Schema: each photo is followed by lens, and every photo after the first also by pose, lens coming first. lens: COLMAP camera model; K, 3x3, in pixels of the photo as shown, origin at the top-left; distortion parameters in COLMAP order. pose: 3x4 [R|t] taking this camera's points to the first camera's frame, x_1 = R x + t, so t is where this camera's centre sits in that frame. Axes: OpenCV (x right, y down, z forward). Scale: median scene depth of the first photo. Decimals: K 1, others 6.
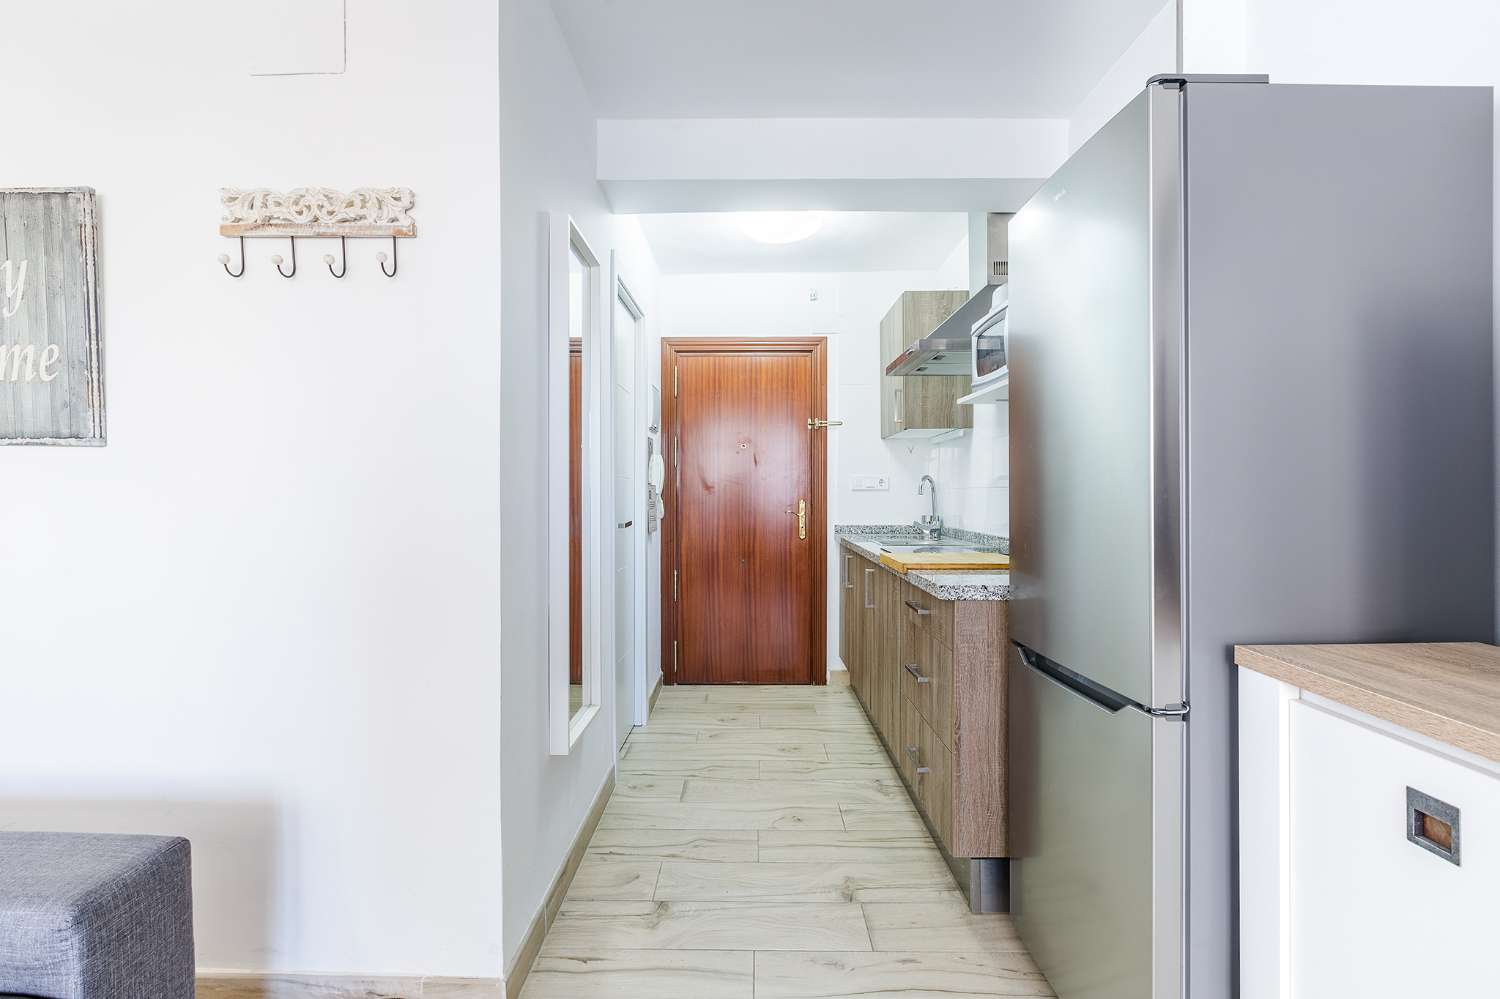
lens RADIAL K [[668.1, 0, 748.1], [0, 668.1, 500.0], [0, 0, 1]] dist [0.000484, -0.000714]
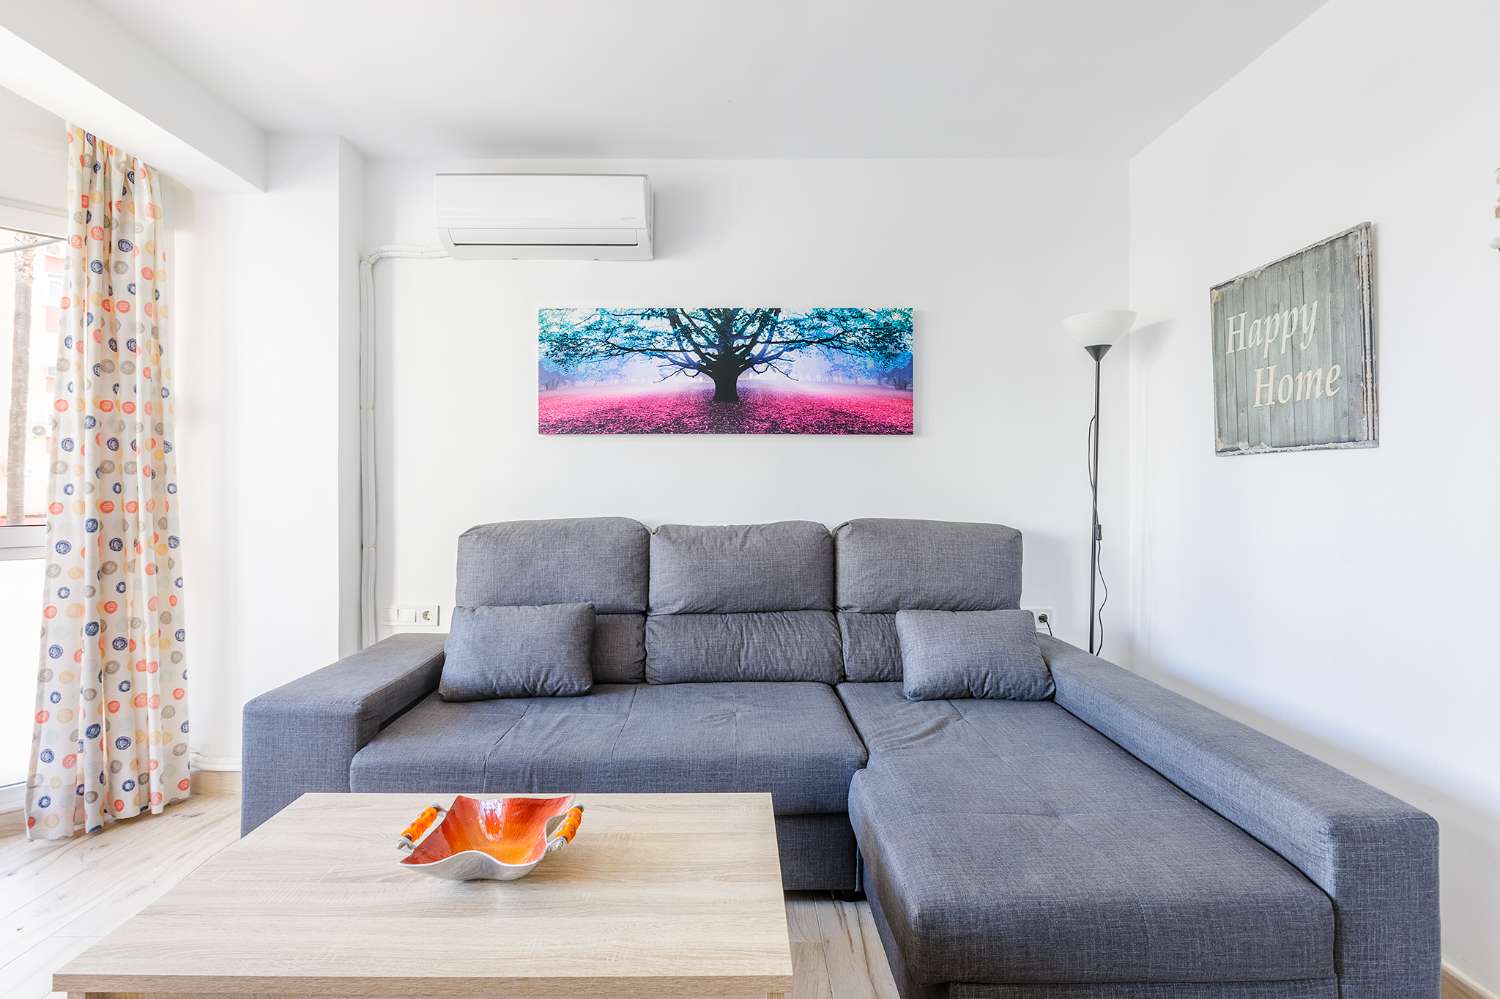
lens RADIAL K [[677.4, 0, 736.9], [0, 677.4, 491.4], [0, 0, 1]] dist [-0.001314, -0.000883]
pose [[0.017848, 0.005904, -0.999823, 0.095364], [-0.007922, 0.999952, 0.005763, -0.003032], [0.999809, 0.007817, 0.017894, -0.057773]]
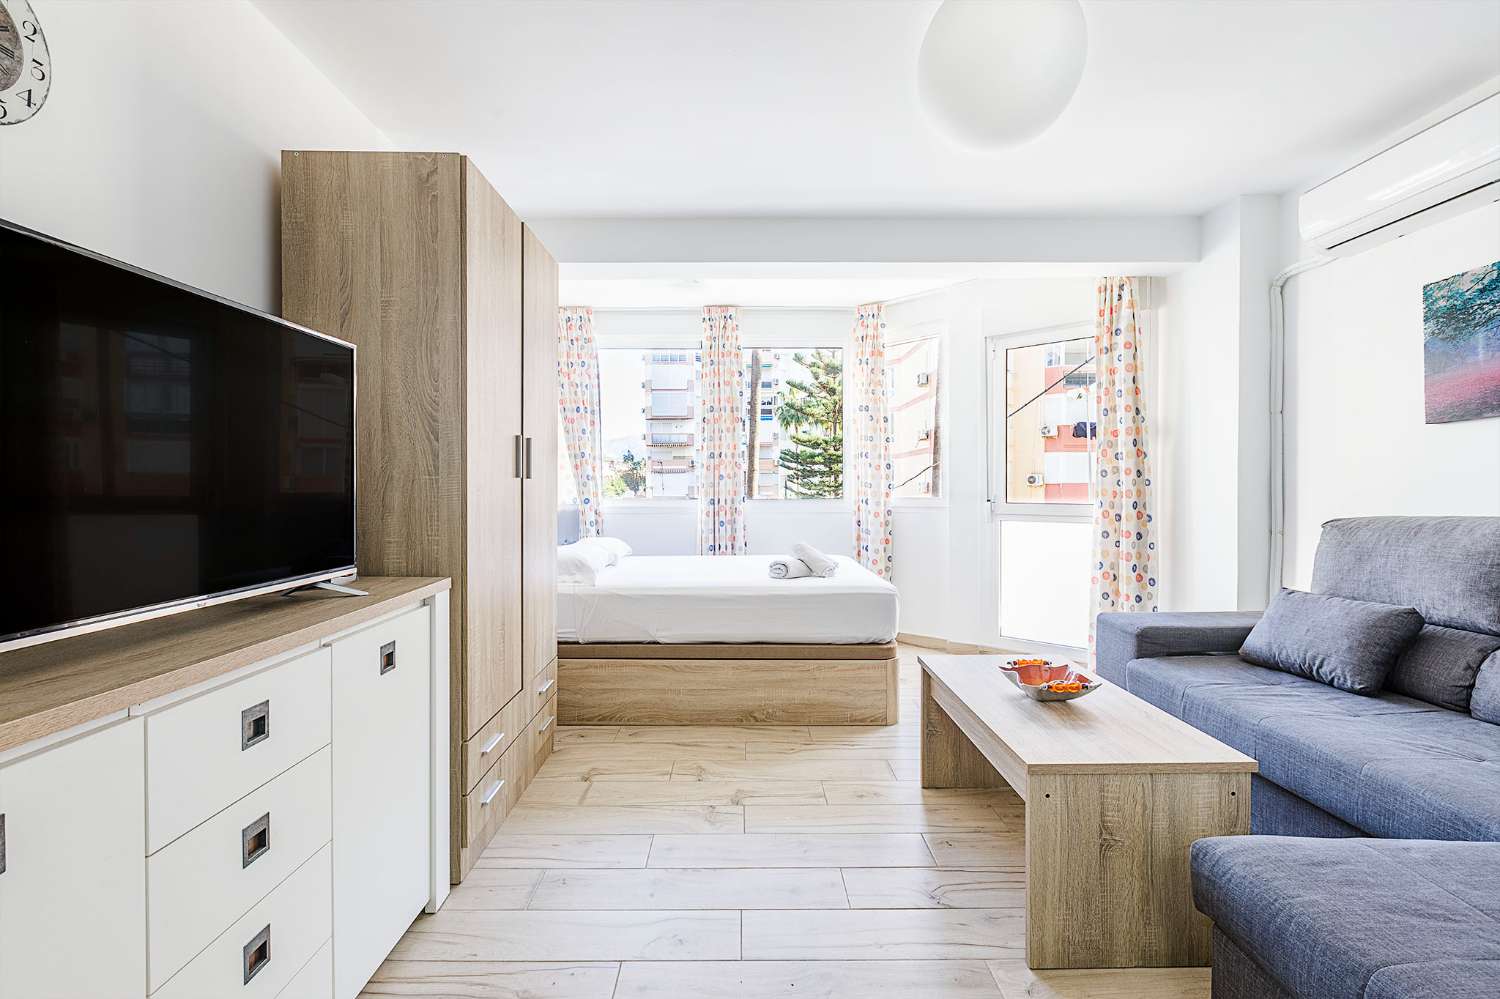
lens RADIAL K [[688.7, 0, 747.2], [0, 688.7, 483.3], [0, 0, 1]] dist [-0.002750, -0.001010]
pose [[-0.999821, 0.004380, -0.018413, -0.002200], [0.004275, 0.999974, 0.005729, -0.006565], [0.018437, 0.005649, -0.999814, 0.663275]]
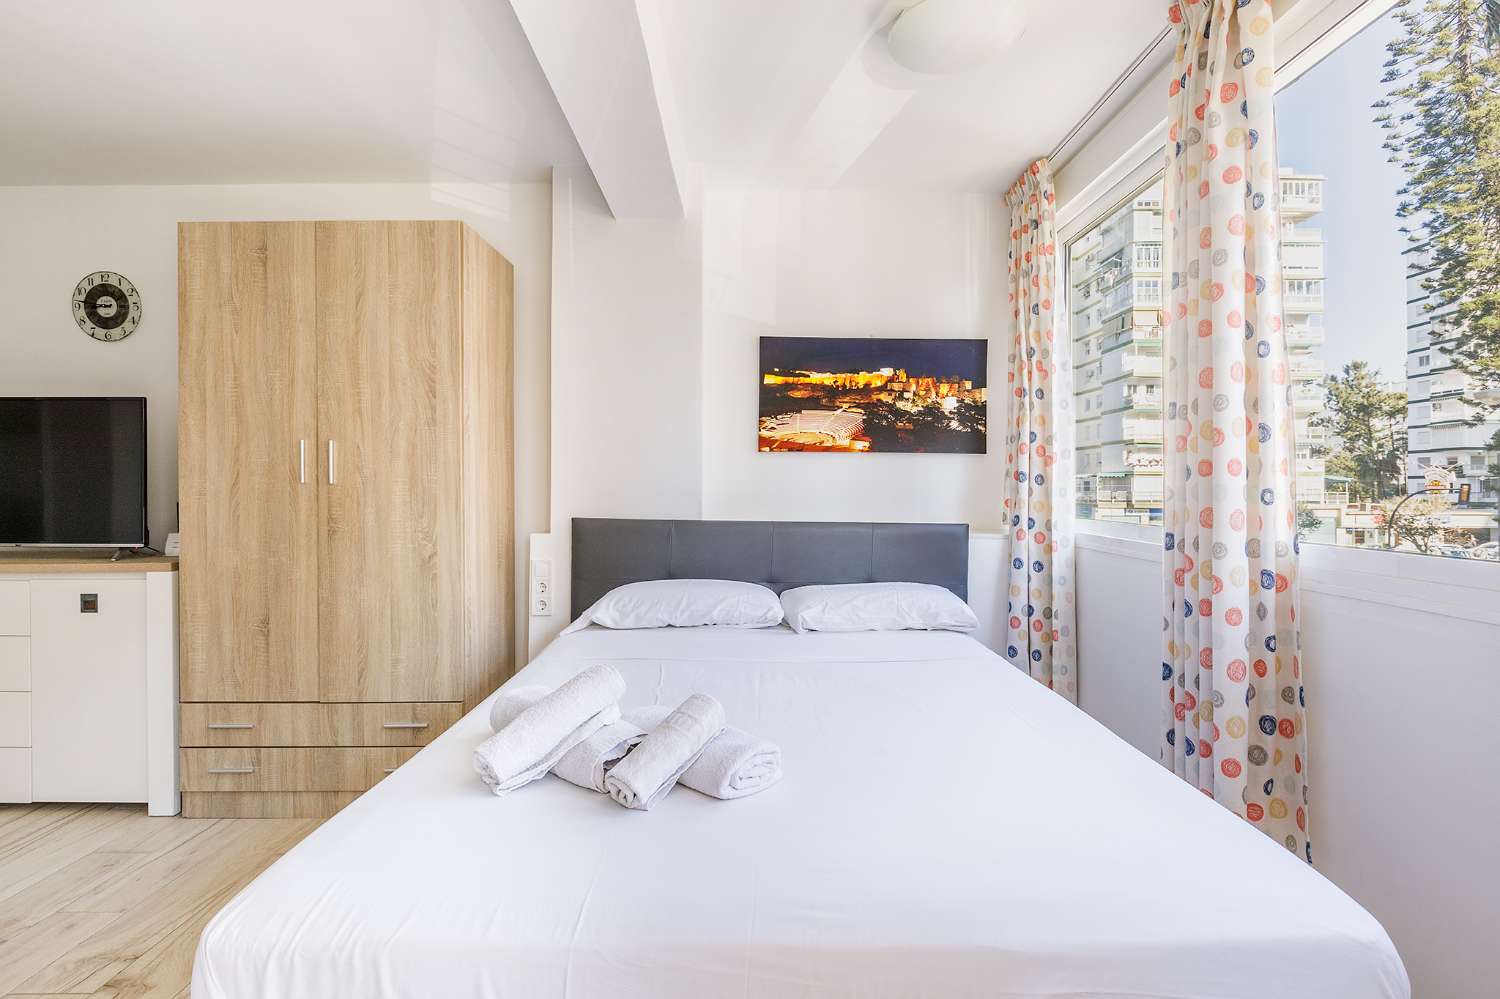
lens RADIAL K [[679.3, 0, 739.5], [0, 679.3, 475.3], [0, 0, 1]] dist [-0.000185, -0.000389]
pose [[-0.002365, 0.019390, 0.999809, -0.687874], [0.005724, 0.999796, -0.019376, 0.001362], [-0.999981, 0.005677, -0.002476, -1.014304]]
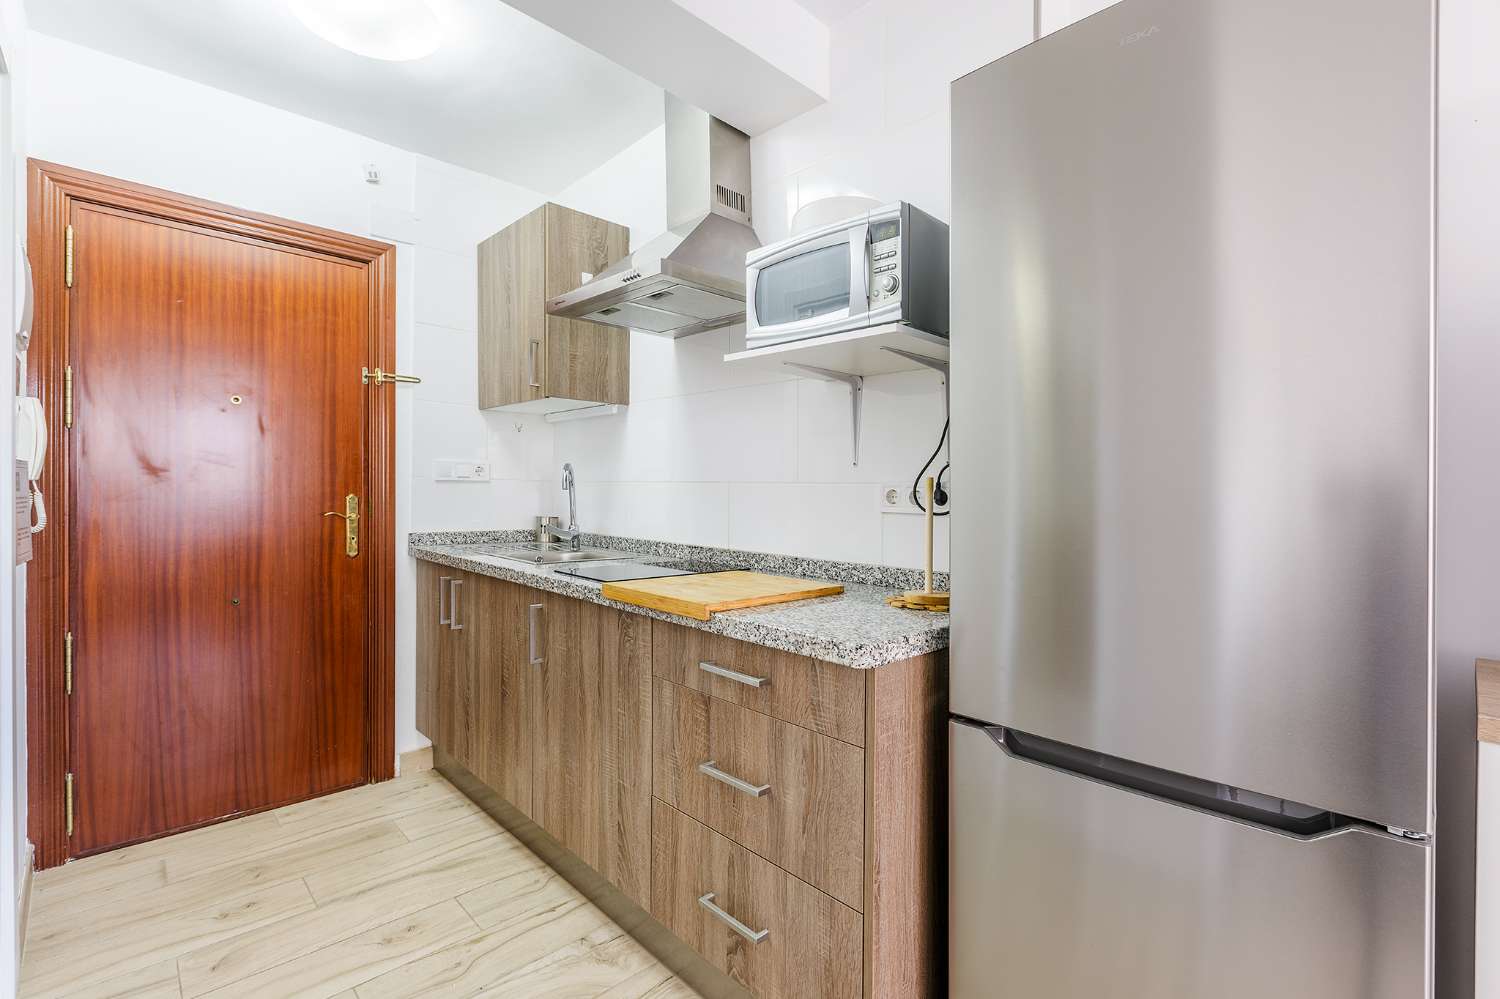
lens RADIAL K [[675.5, 0, 744.6], [0, 675.5, 501.1], [0, 0, 1]] dist [0.000563, -0.000487]
pose [[0.722742, 0.001587, 0.691116, -0.157607], [-0.009408, 0.999927, 0.007542, -0.004079], [-0.691054, -0.011952, 0.722704, 0.485888]]
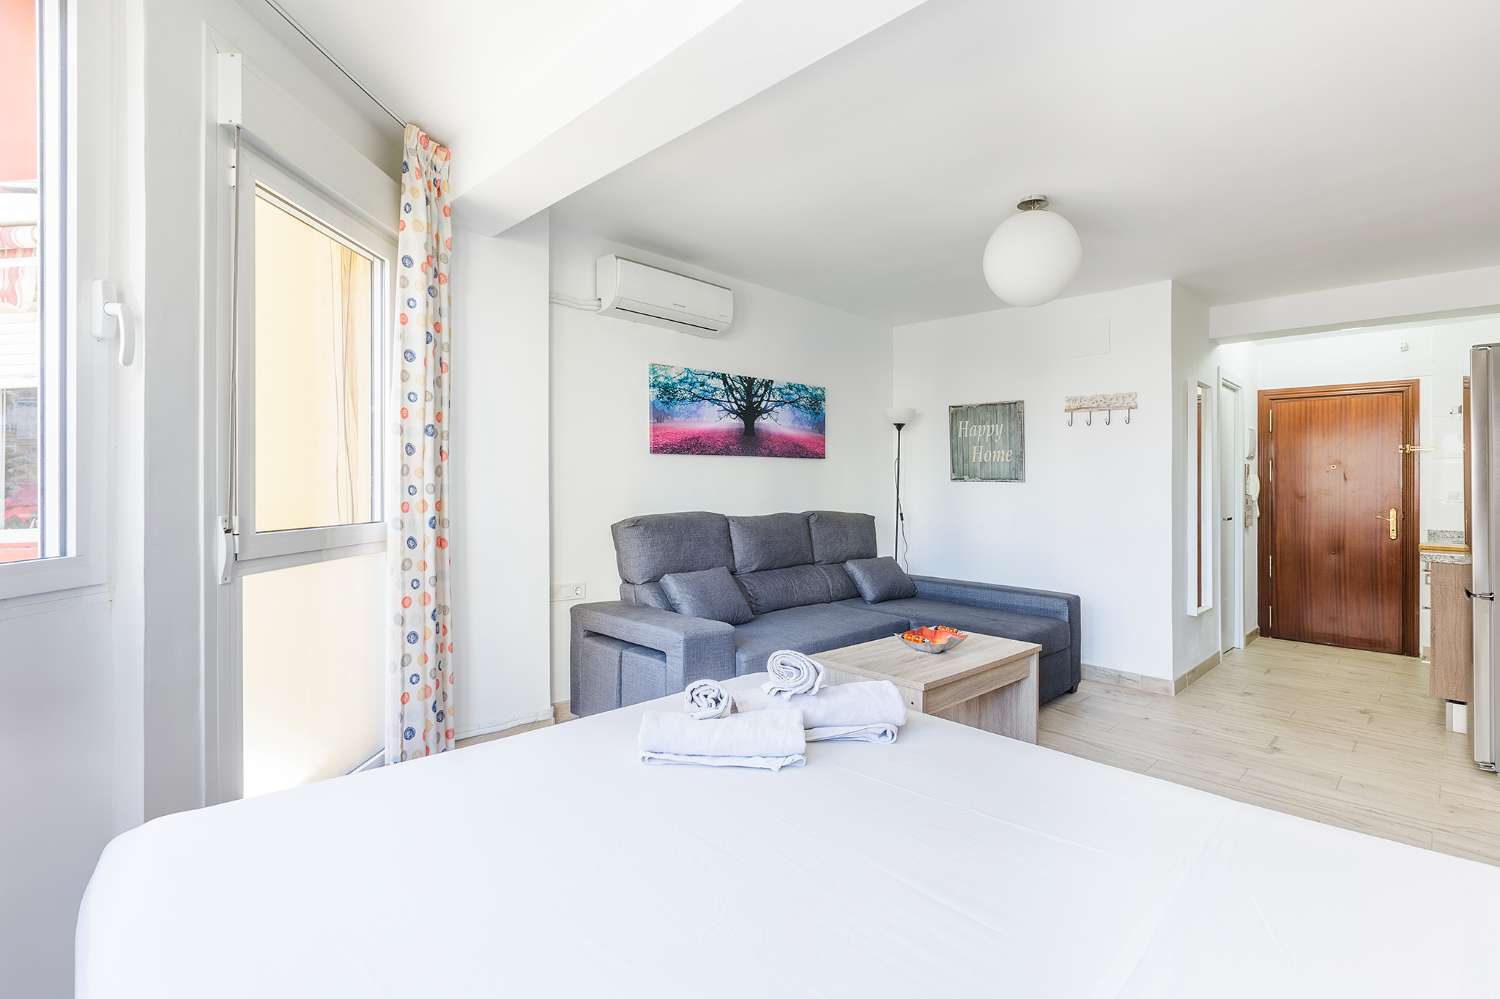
lens RADIAL K [[701.5, 0, 750.8], [0, 701.5, 468.4], [0, 0, 1]] dist [0.002718, -0.000285]
pose [[0.709870, -0.006508, -0.704303, 0.265015], [-0.024458, 0.999126, -0.033885, -0.001976], [0.703908, 0.041280, 0.709091, -1.384345]]
